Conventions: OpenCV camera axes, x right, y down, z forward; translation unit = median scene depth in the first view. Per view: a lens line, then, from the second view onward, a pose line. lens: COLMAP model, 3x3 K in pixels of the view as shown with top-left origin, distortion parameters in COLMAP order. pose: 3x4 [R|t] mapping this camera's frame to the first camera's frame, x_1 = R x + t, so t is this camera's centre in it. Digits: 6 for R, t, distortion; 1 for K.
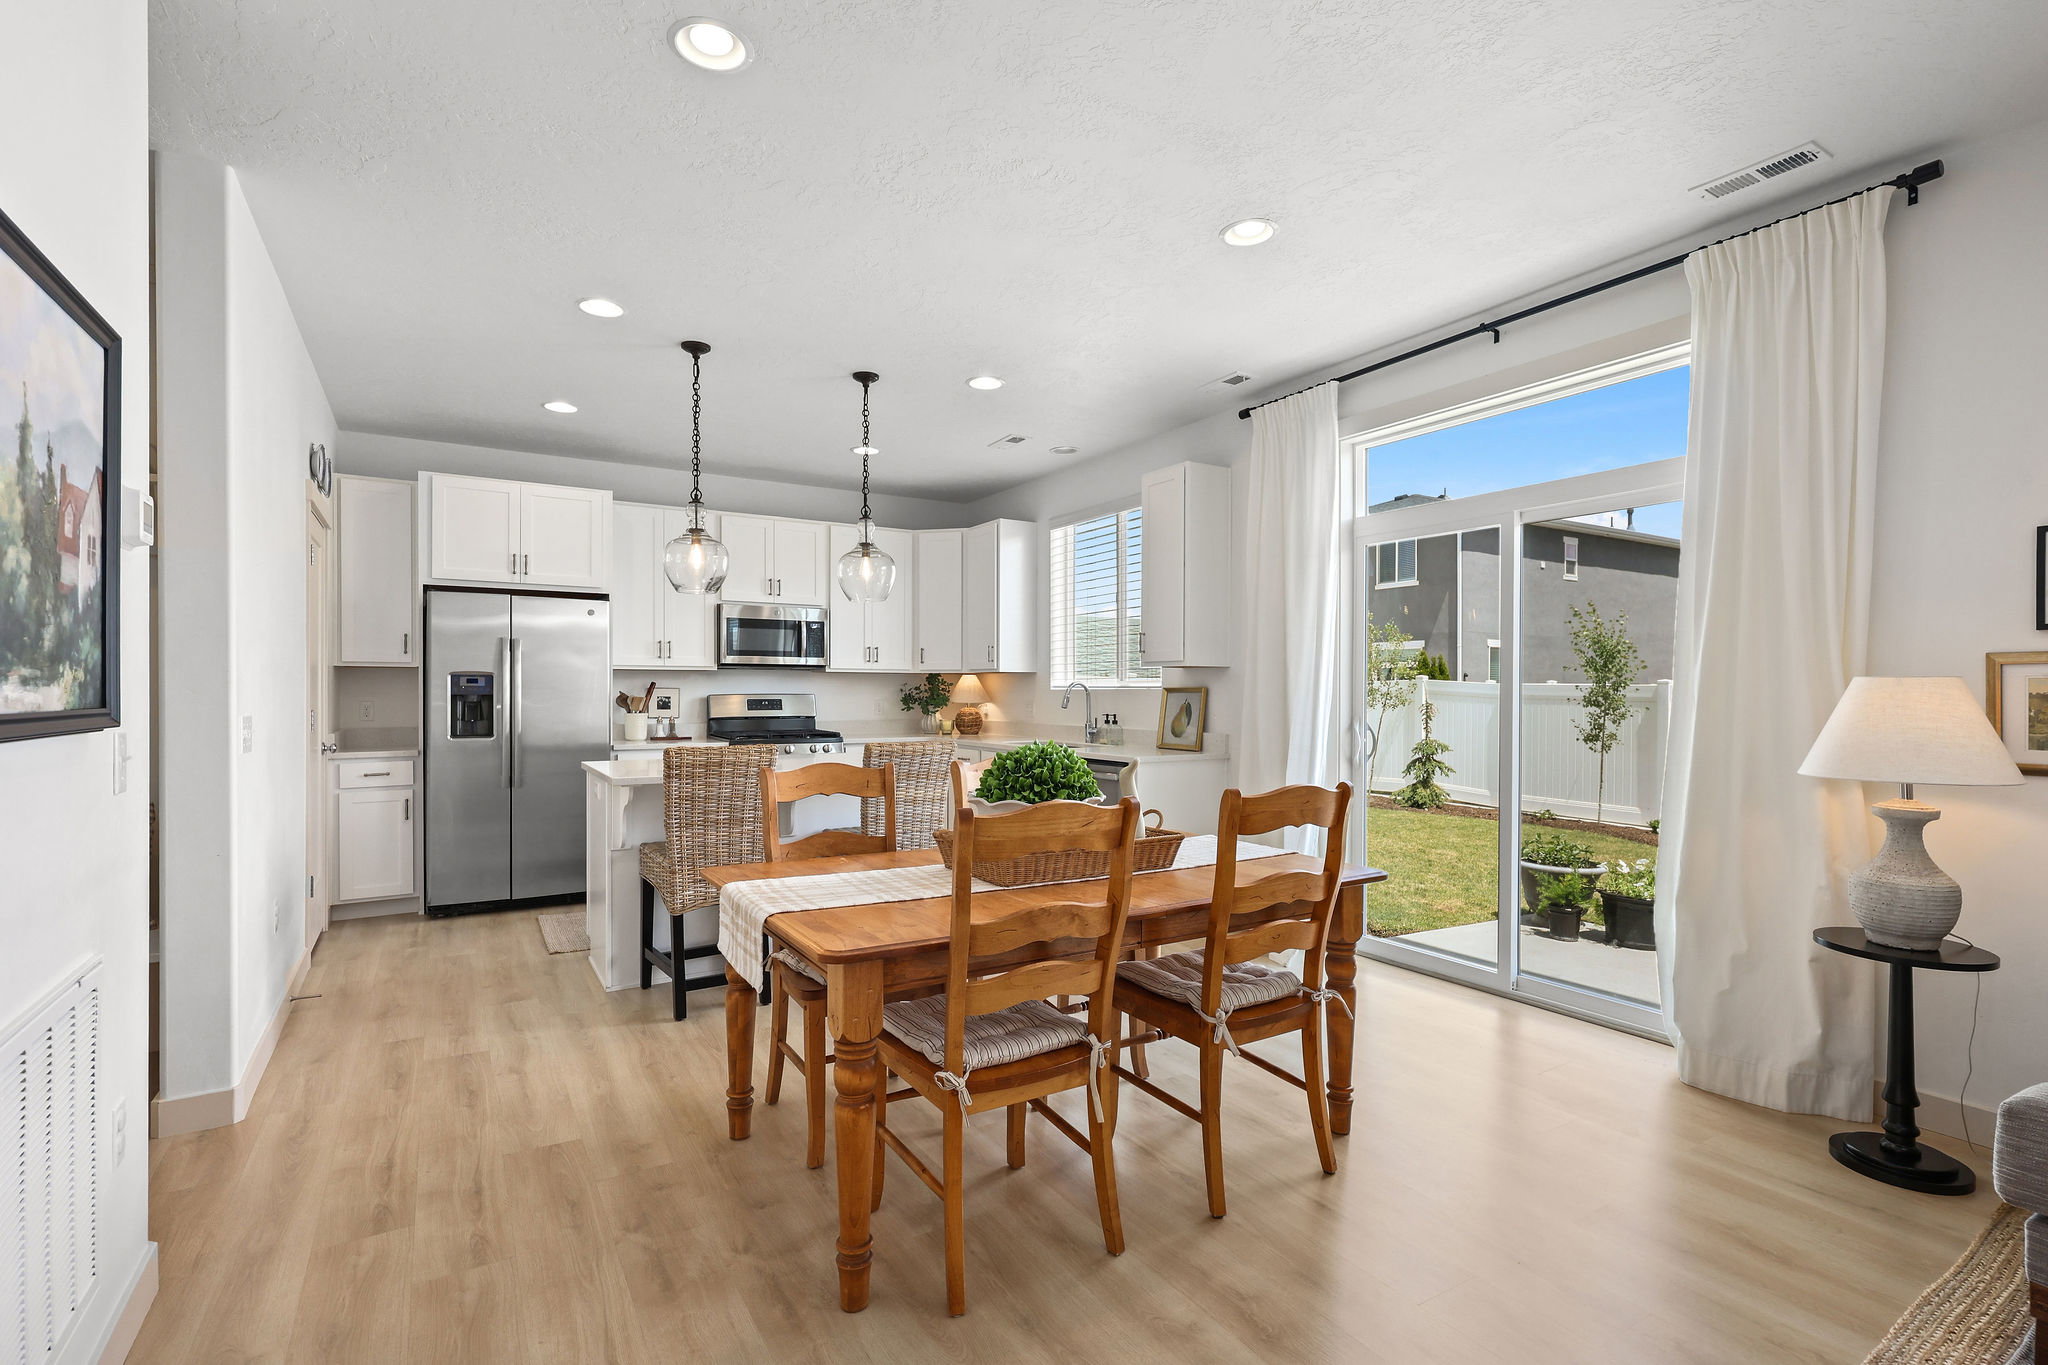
lens RADIAL K [[934.7, 0, 1014.8], [0, 934.7, 685.8], [0, 0, 1]] dist [0.009272, -0.001681]
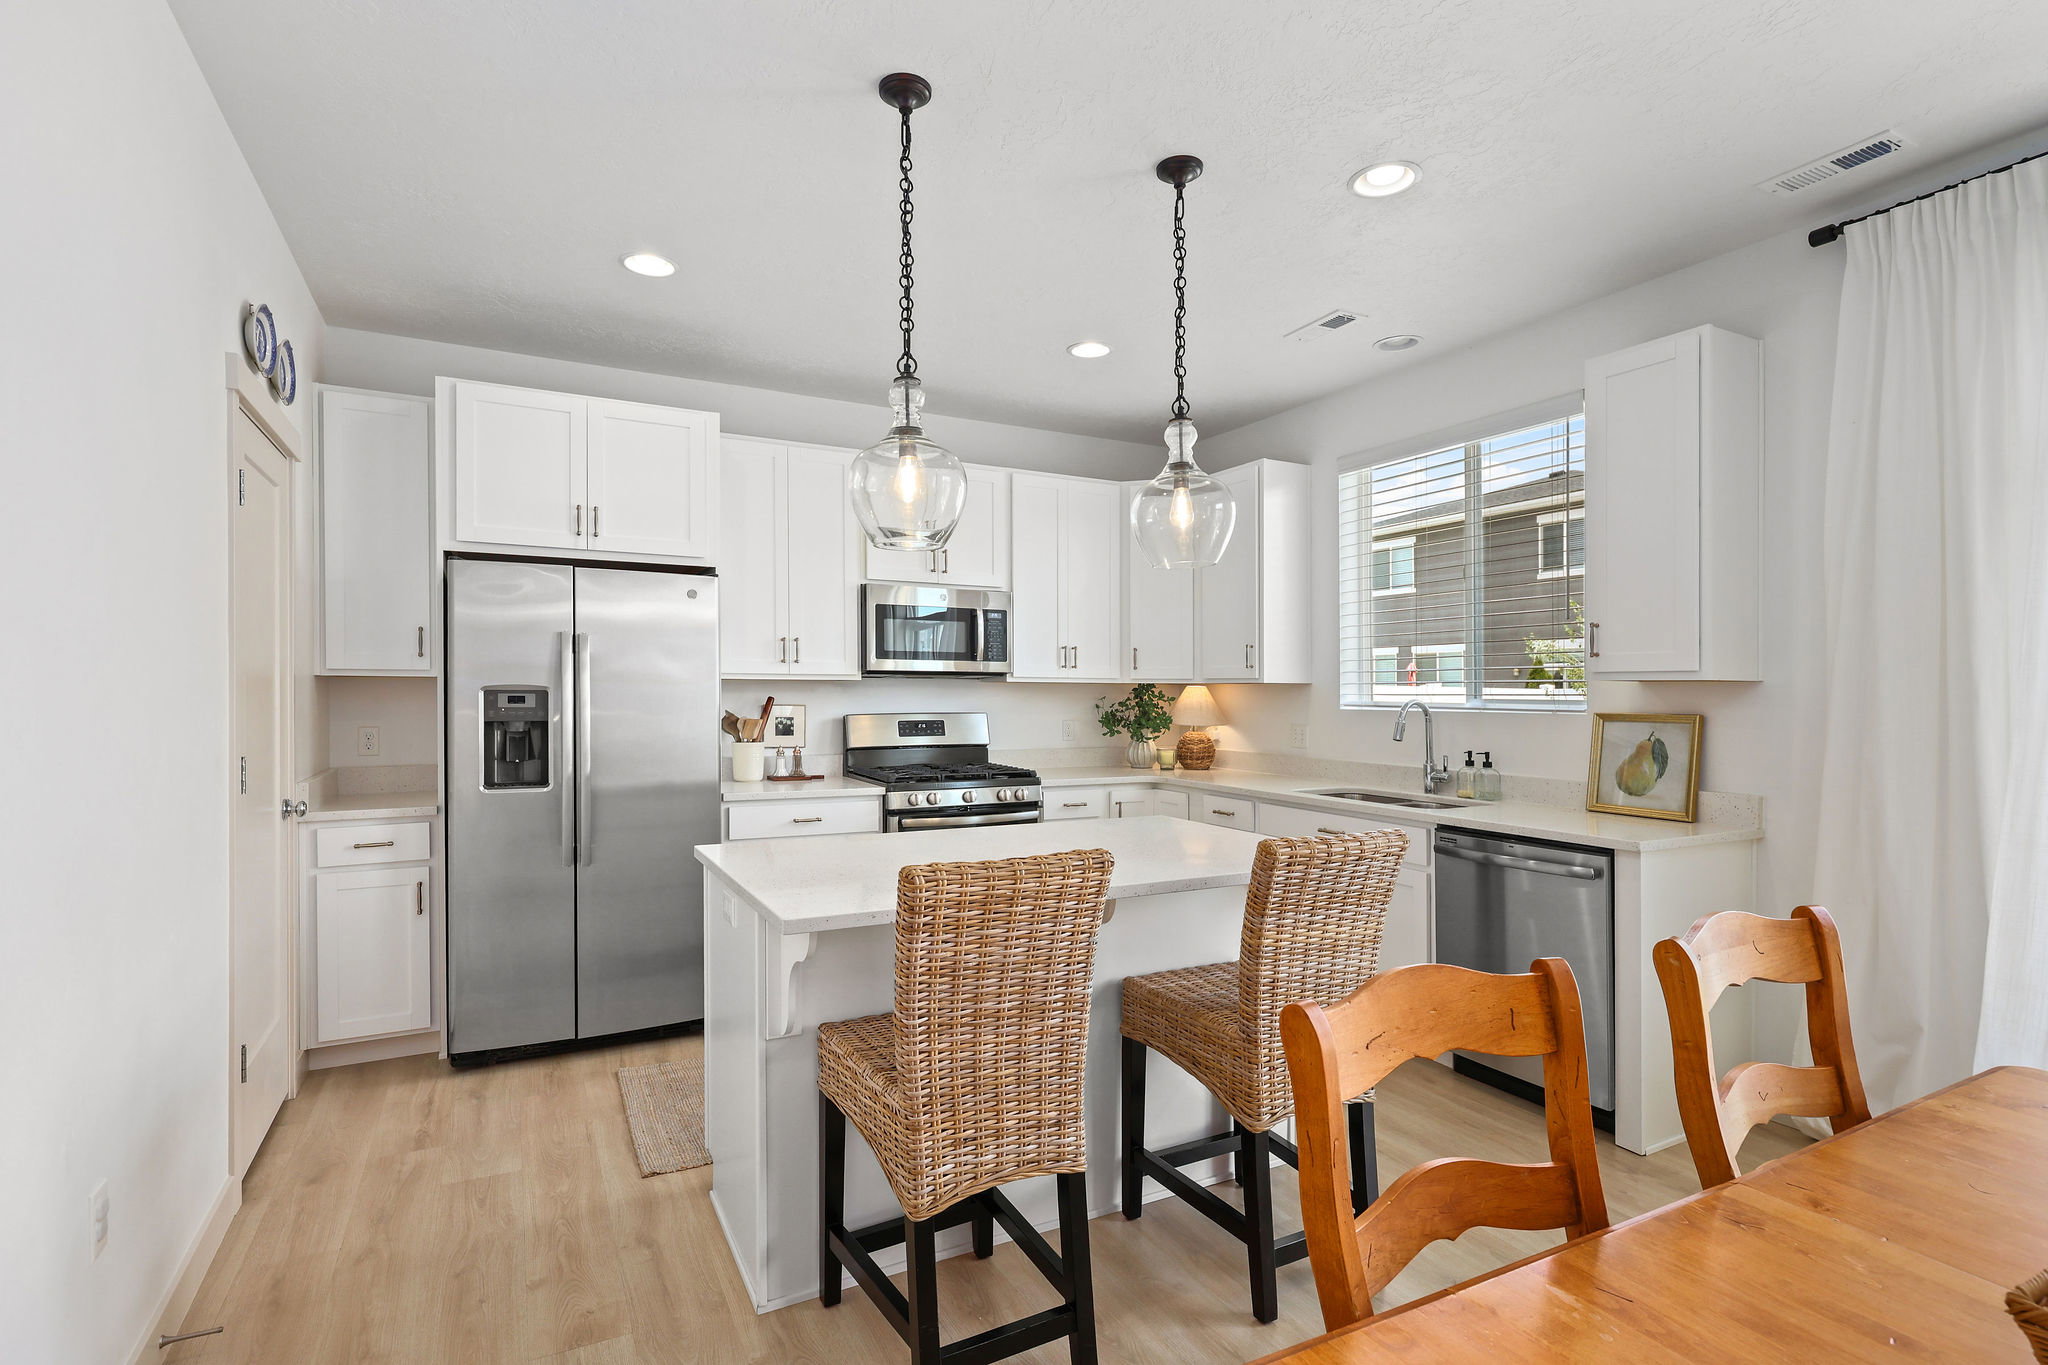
lens RADIAL K [[976.3, 0, 1024.1], [0, 976.3, 702.7], [0, 0, 1]] dist [0.001509, 0.000801]
pose [[0.998154, 0.003701, -0.060622, -0.183037], [-0.002752, 0.999873, 0.015726, -0.013793], [0.060673, -0.015531, 0.998037, 0.338286]]
